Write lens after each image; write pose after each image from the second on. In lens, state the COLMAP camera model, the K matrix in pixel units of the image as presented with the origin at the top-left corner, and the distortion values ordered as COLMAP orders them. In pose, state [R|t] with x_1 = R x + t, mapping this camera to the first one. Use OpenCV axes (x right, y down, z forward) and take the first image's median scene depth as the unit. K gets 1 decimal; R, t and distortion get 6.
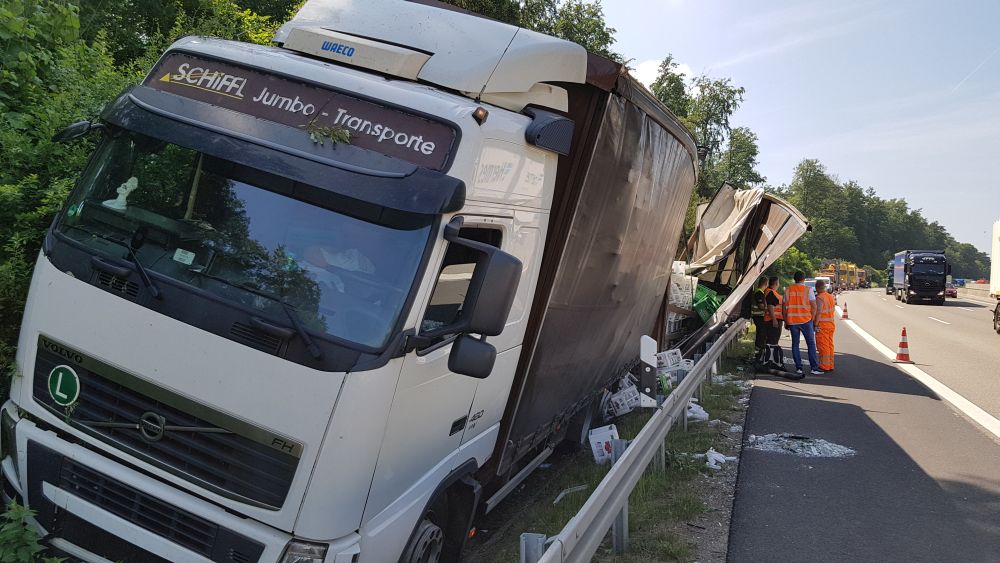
lens RADIAL K [[762.9, 0, 508.1], [0, 762.9, 301.4], [0, 0, 1]] dist [0.035586, -0.067484]
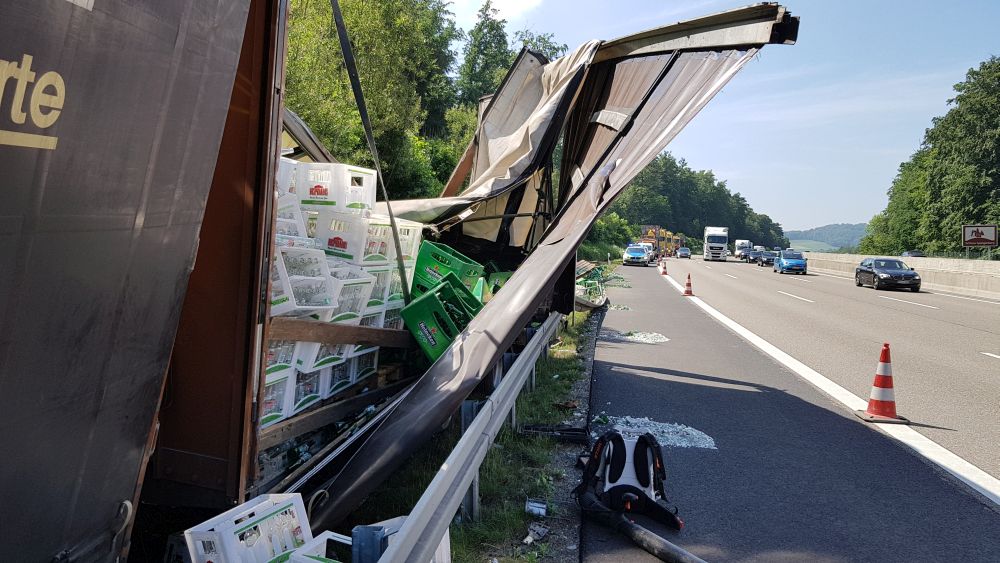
lens RADIAL K [[762.9, 0, 508.1], [0, 762.9, 301.4], [0, 0, 1]] dist [0.035586, -0.067484]
pose [[0.975011, -0.003840, 0.222122, 0.039129], [-0.006517, 0.998926, 0.045877, -0.002271], [-0.222060, -0.046178, 0.973939, 0.123005]]
